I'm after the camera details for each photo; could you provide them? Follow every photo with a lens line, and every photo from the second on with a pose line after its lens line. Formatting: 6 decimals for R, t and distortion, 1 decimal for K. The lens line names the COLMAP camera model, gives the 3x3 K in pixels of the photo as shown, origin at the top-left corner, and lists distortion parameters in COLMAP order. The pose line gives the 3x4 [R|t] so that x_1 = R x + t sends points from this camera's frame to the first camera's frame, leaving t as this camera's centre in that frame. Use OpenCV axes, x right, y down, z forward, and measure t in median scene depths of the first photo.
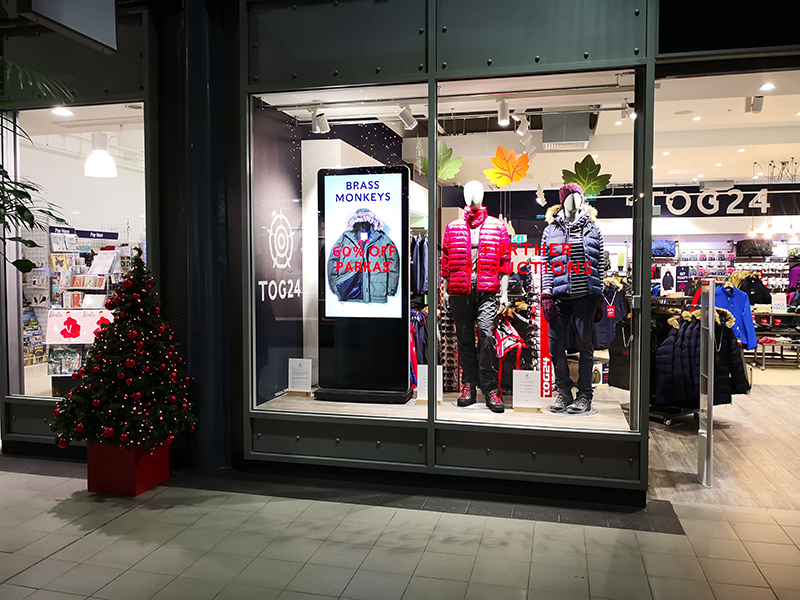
lens RADIAL K [[669.9, 0, 399.9], [0, 669.9, 299.8], [0, 0, 1]] dist [-0.019563, -0.010798]
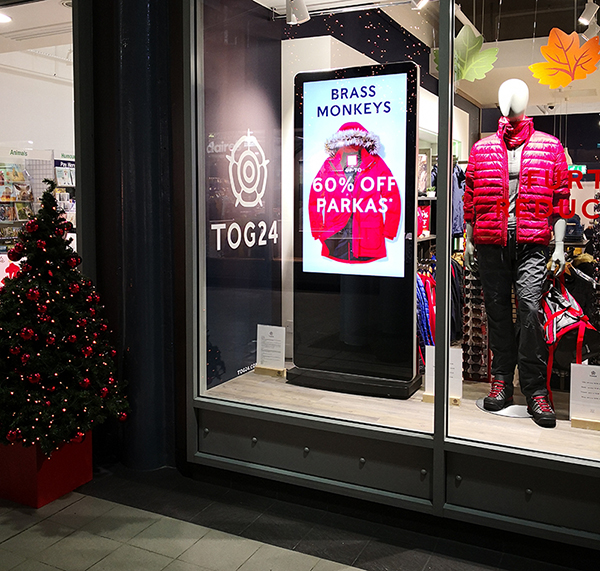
lens RADIAL K [[644.8, 0, 300.2], [0, 644.8, 238.4], [0, 0, 1]] dist [-0.001225, 0.000000]
pose [[0.975153, 0.014520, -0.221054, 0.046302], [-0.012724, 0.999873, 0.009544, -0.020176], [0.221165, -0.006494, 0.975215, 0.316080]]
